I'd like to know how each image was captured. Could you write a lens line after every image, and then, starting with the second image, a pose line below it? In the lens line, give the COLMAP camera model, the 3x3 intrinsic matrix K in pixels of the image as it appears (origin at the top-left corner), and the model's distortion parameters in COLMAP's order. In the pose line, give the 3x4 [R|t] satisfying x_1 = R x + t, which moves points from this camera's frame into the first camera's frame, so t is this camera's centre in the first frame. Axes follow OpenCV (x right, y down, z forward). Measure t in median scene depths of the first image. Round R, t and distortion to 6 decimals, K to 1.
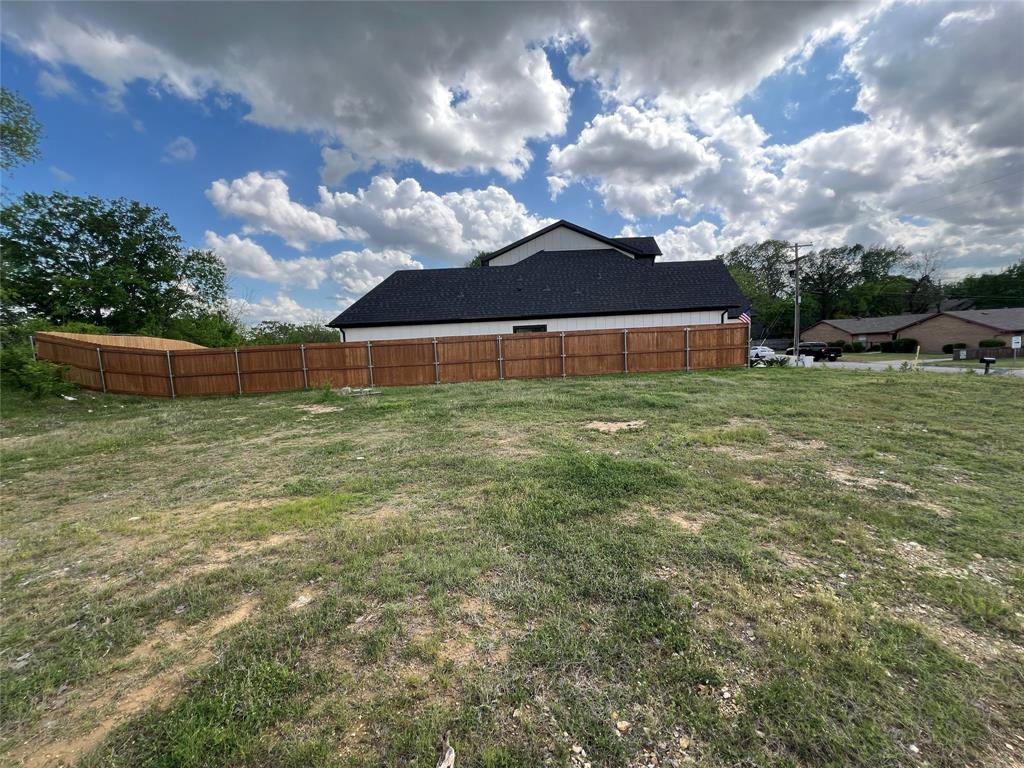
lens RADIAL K [[430.6, 0, 505.7], [0, 430.6, 386.7], [0, 0, 1]] dist [0.004559, 0.001156]
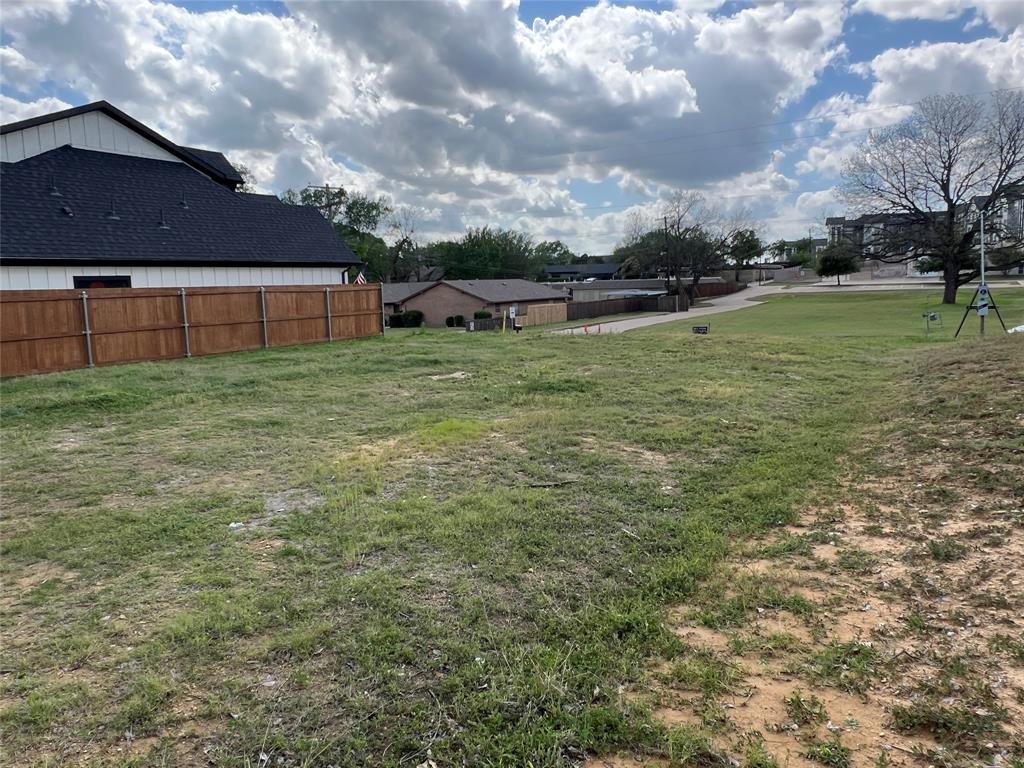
lens RADIAL K [[771.1, 0, 516.7], [0, 771.1, 385.3], [0, 0, 1]] dist [-0.001801, 0.002089]
pose [[0.556910, -0.074994, 0.827180, -0.268962], [0.092800, 0.995298, 0.027757, 0.015452], [-0.825372, 0.061304, 0.561251, -0.024576]]
